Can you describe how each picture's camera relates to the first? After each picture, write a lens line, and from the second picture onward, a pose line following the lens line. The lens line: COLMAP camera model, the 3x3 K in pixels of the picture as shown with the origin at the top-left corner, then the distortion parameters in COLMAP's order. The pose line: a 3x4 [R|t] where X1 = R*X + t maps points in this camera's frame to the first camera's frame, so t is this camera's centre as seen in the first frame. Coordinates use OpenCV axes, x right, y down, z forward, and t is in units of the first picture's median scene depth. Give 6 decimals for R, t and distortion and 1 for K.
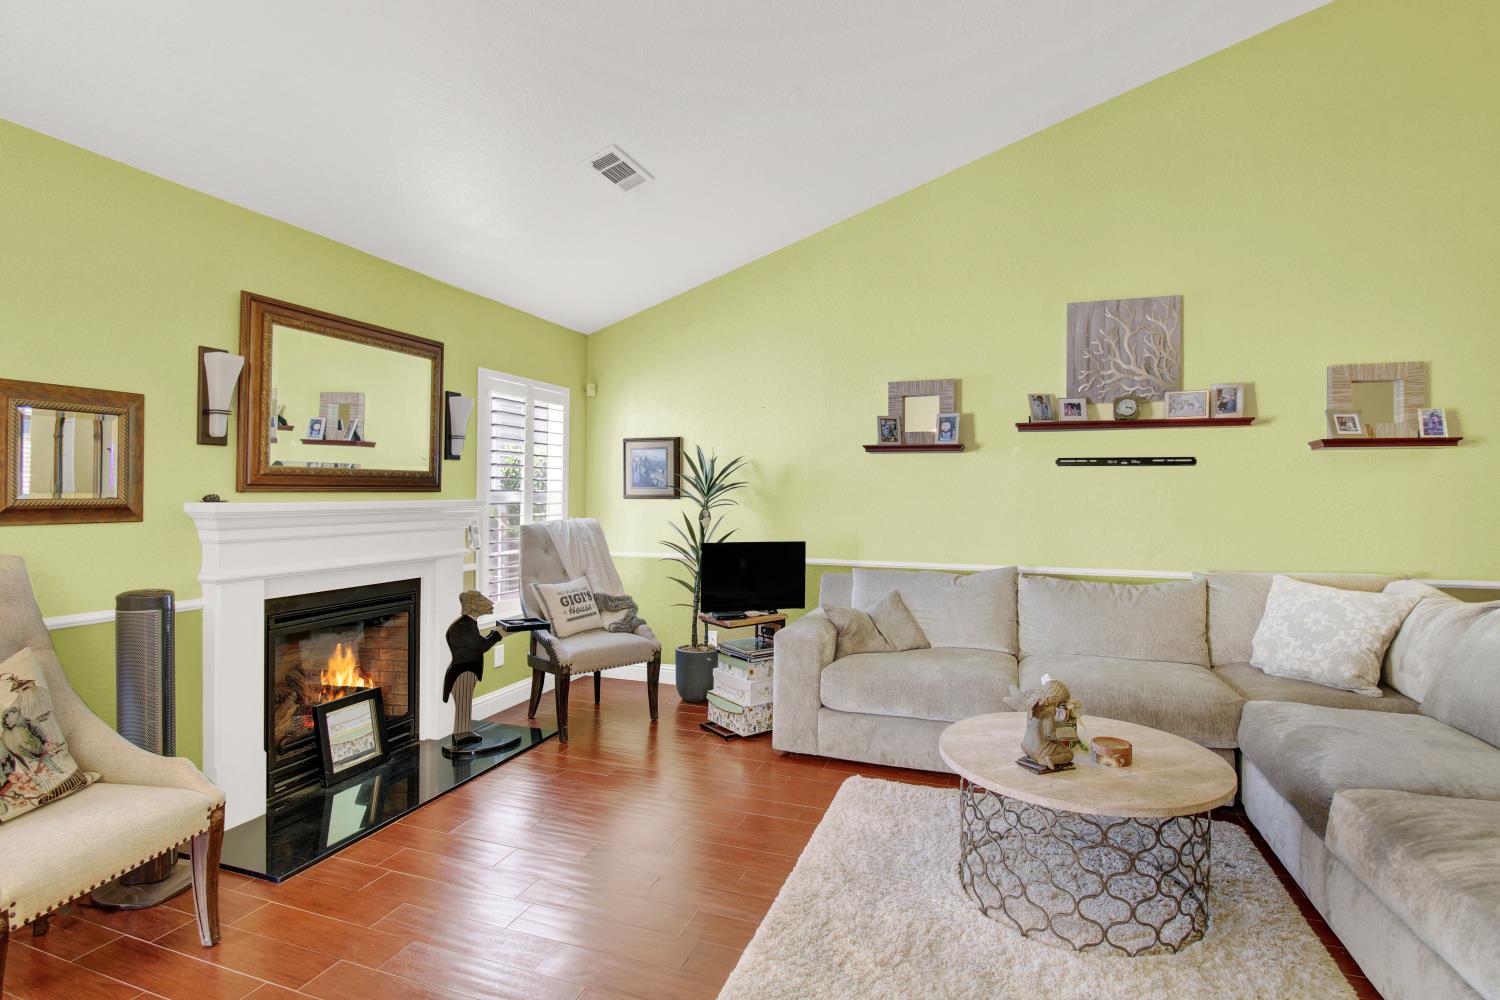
lens RADIAL K [[747.7, 0, 750.8], [0, 747.7, 487.1], [0, 0, 1]] dist [-0.006392, -0.007286]
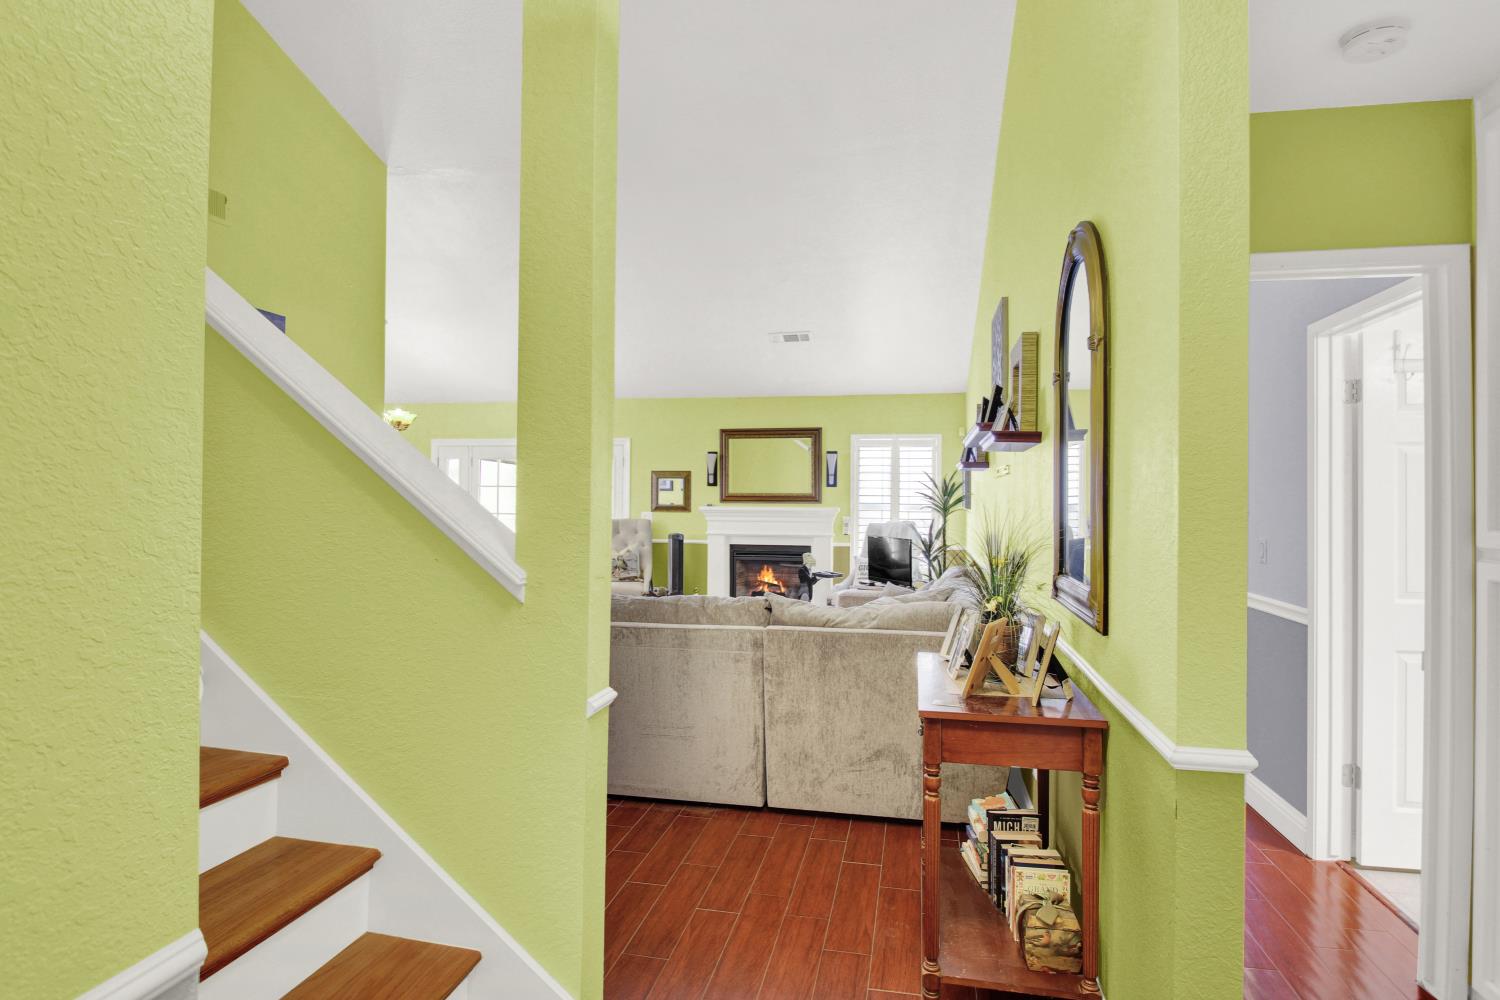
lens RADIAL K [[747.7, 0, 749.0], [0, 747.7, 496.0], [0, 0, 1]] dist [-0.006392, -0.007286]
pose [[0.126592, -0.010955, -0.991894, 1.496272], [-0.000447, 0.999938, -0.011101, 0.008677], [0.991955, 0.001849, 0.126580, 0.558367]]
